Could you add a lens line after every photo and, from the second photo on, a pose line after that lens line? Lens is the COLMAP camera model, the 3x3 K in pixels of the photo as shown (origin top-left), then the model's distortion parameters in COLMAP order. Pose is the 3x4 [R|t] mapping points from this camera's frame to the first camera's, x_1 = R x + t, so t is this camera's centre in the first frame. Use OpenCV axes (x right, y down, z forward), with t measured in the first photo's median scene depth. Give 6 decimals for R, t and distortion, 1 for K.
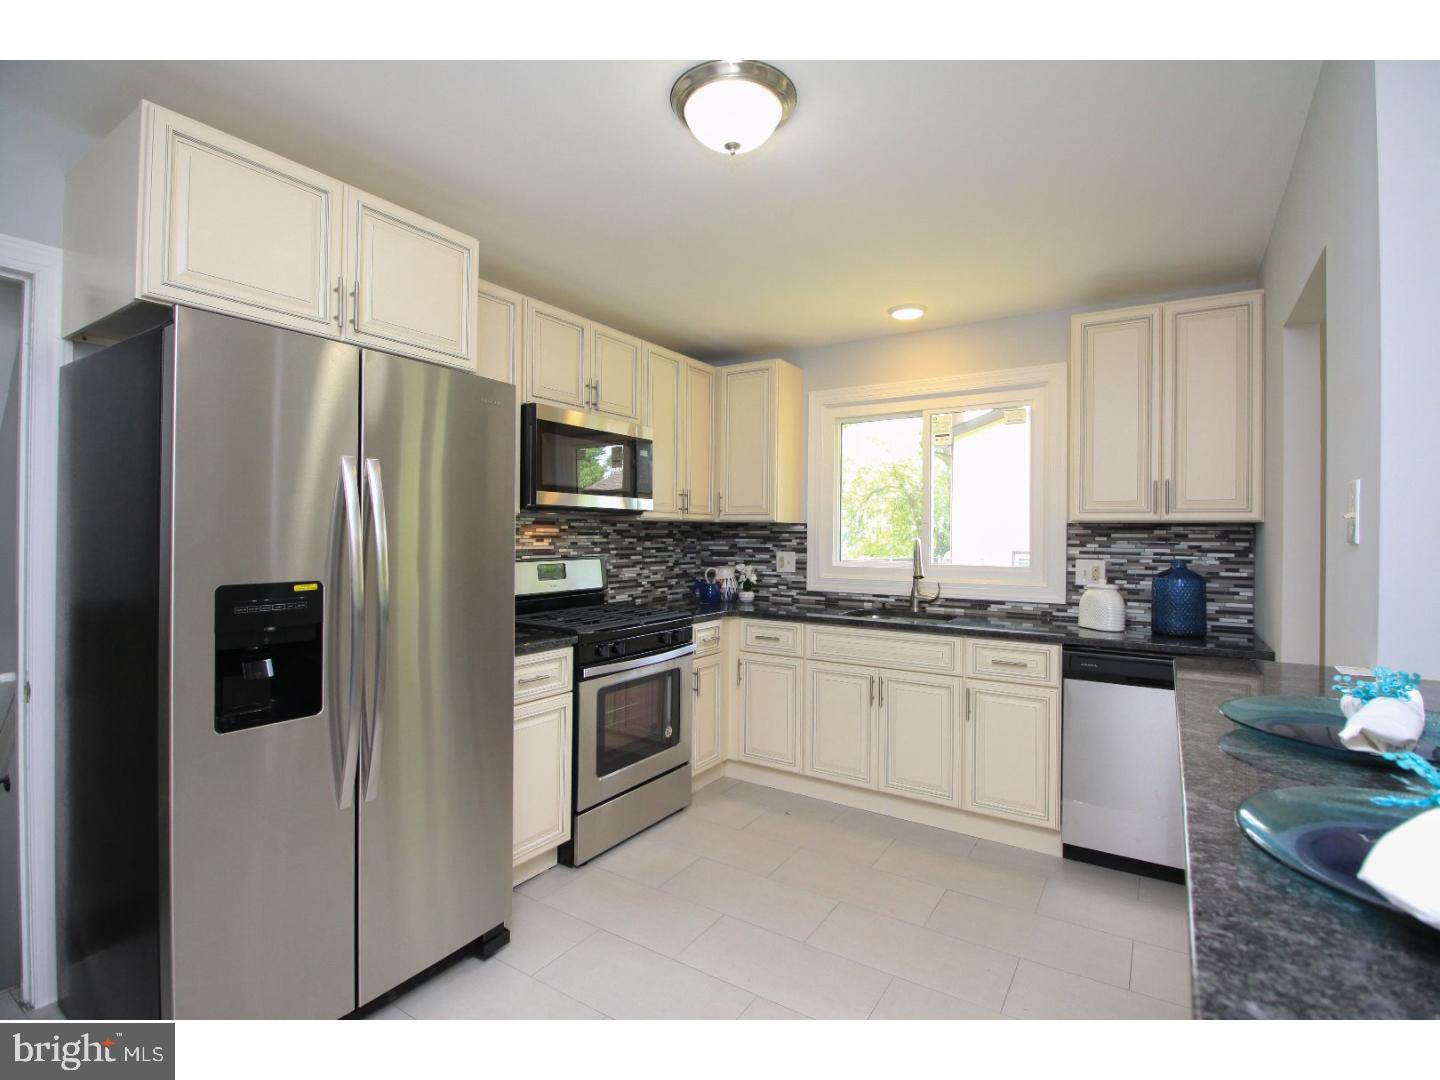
lens RADIAL K [[691.5, 0, 715.6], [0, 691.5, 529.4], [0, 0, 1]] dist [-0.011463, -0.001060]
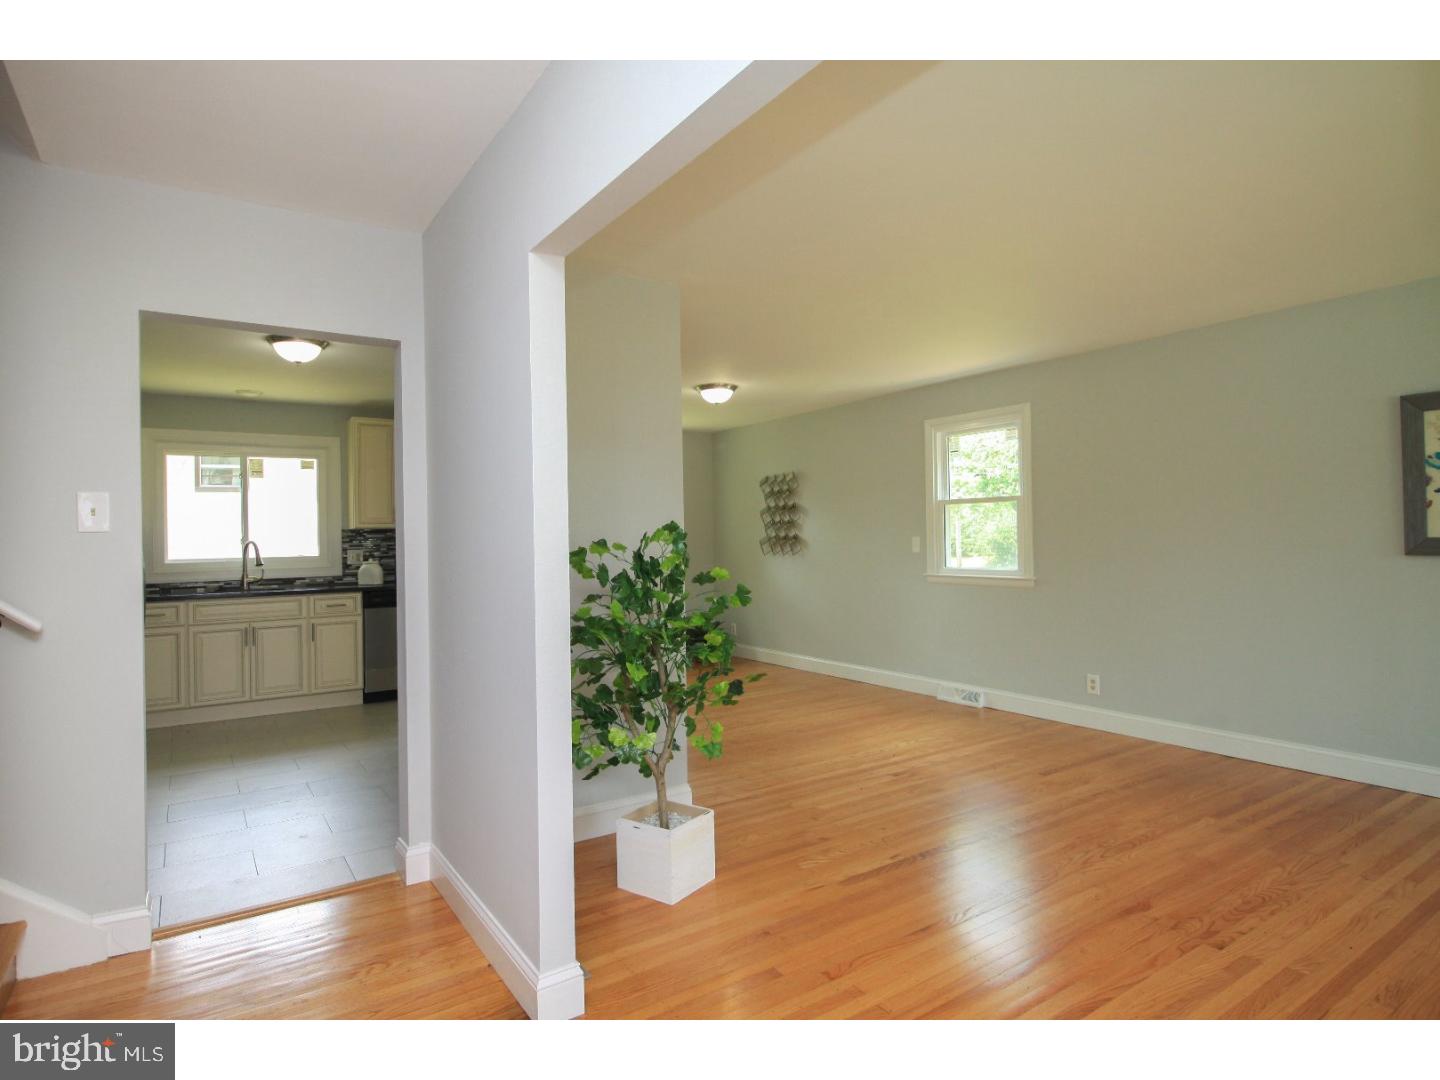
lens RADIAL K [[804.9, 0, 720.4], [0, 804.9, 526.6], [0, 0, 1]] dist [-0.003218, -0.000863]
pose [[0.391378, -0.006520, 0.920207, -0.954274], [0.013611, 0.999907, 0.001296, -0.005509], [-0.920129, 0.012017, 0.391430, -0.656926]]
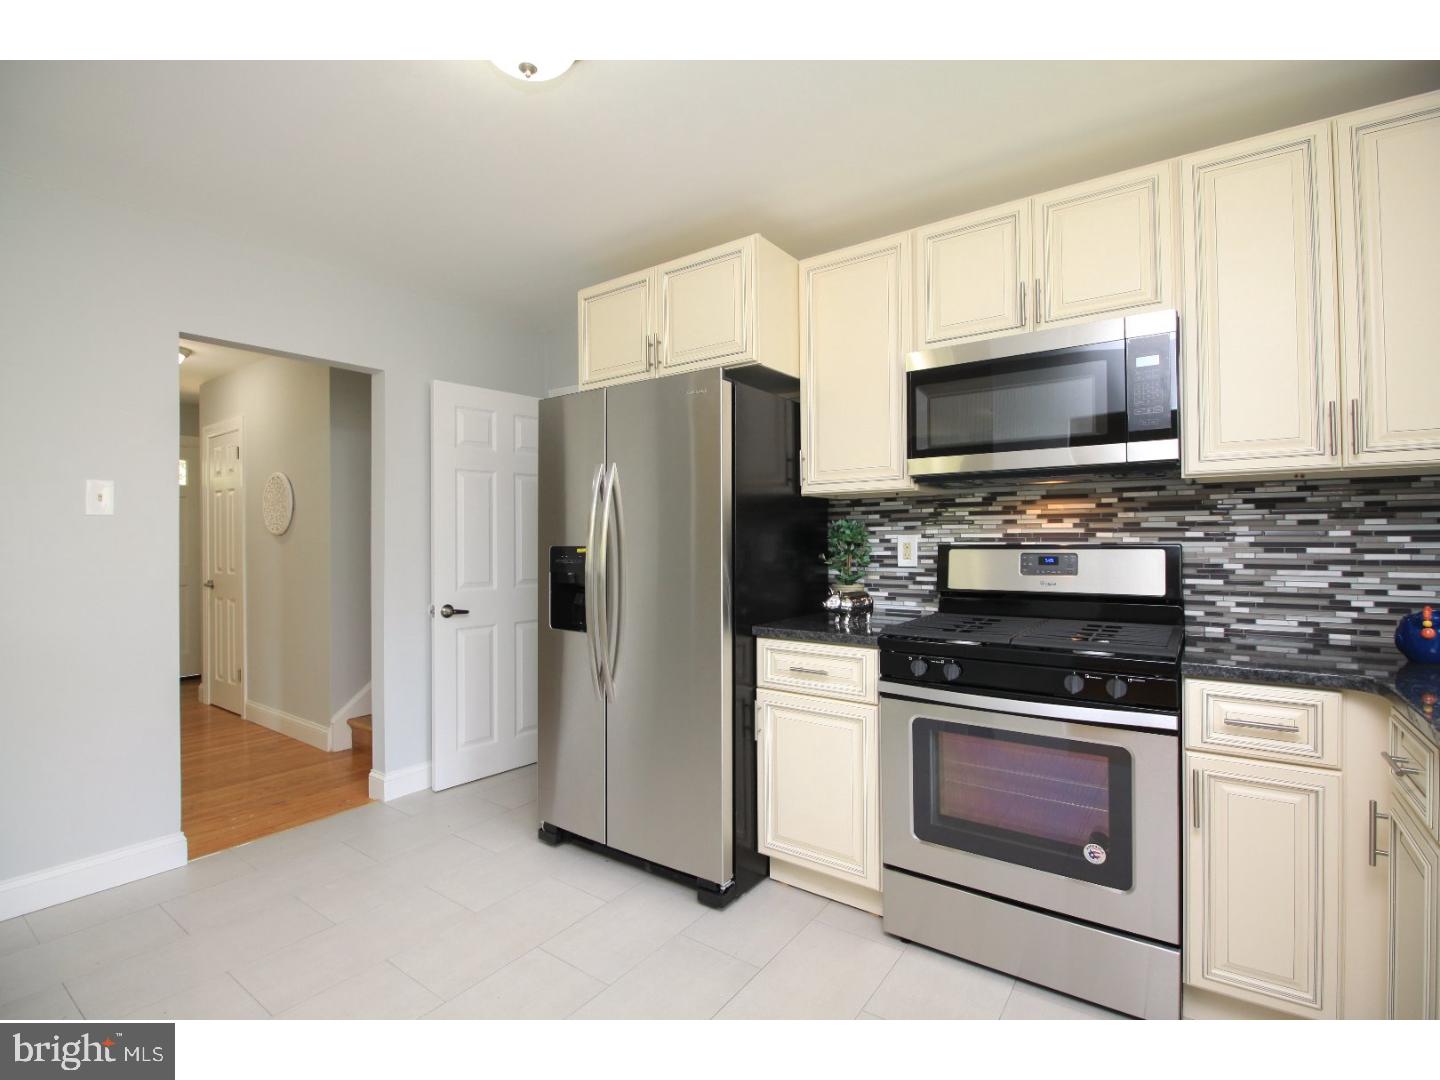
lens RADIAL K [[691.5, 0, 715.6], [0, 691.5, 529.4], [0, 0, 1]] dist [-0.011463, -0.001060]
pose [[-0.055860, -0.020571, -0.998227, 0.484073], [0.011472, 0.999709, -0.021244, 0.036034], [0.998373, -0.012638, -0.055608, 0.687387]]
